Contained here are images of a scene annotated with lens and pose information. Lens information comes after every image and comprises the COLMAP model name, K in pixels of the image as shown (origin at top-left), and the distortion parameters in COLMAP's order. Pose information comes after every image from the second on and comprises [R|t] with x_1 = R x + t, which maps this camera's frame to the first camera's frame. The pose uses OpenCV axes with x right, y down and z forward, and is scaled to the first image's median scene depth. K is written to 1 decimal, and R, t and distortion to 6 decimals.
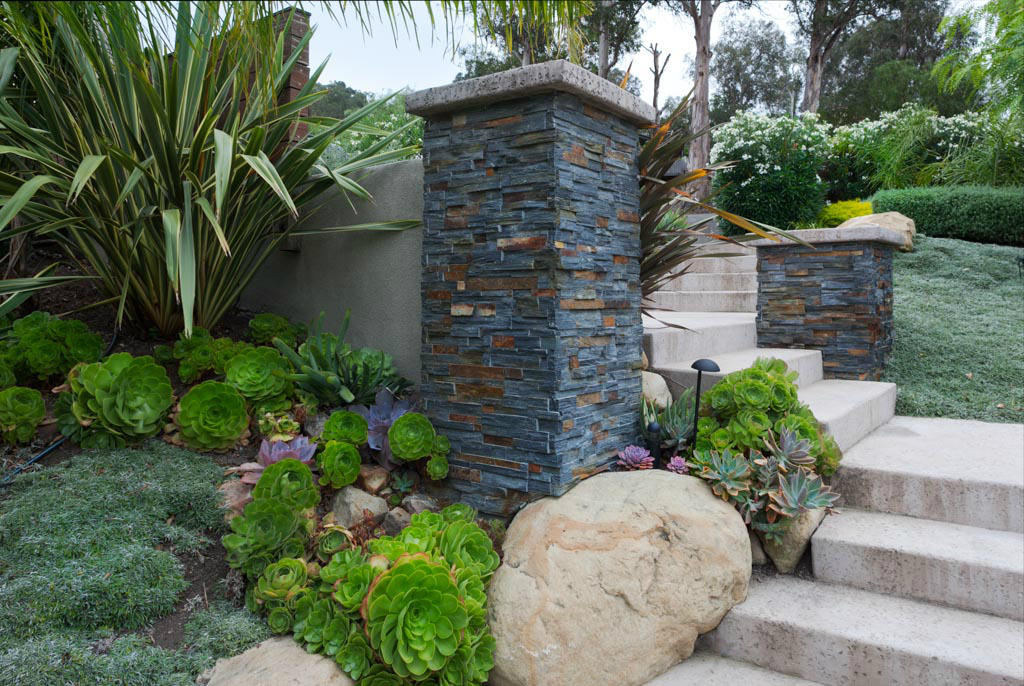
lens RADIAL K [[702.4, 0, 516.1], [0, 702.4, 263.1], [0, 0, 1]] dist [0.005646, -0.008458]
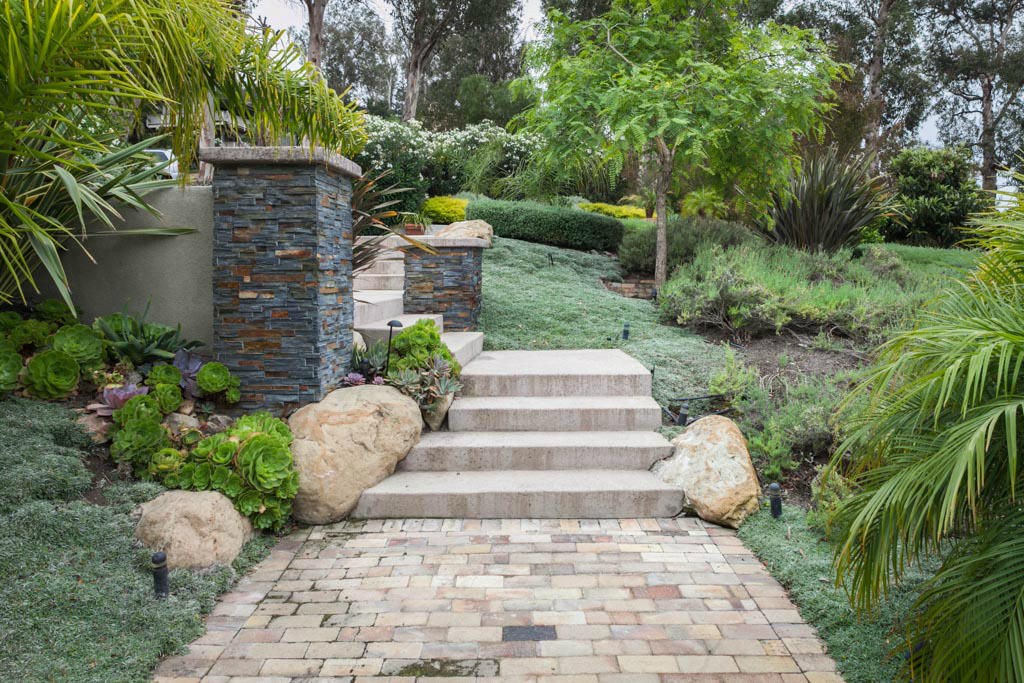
lens RADIAL K [[702.4, 0, 516.1], [0, 702.4, 261.6], [0, 0, 1]] dist [0.005646, -0.008458]
pose [[0.846332, 0.007369, 0.532604, -0.406689], [-0.026619, 0.999240, 0.028474, -0.067614], [-0.531989, -0.038276, 0.845885, -0.639242]]
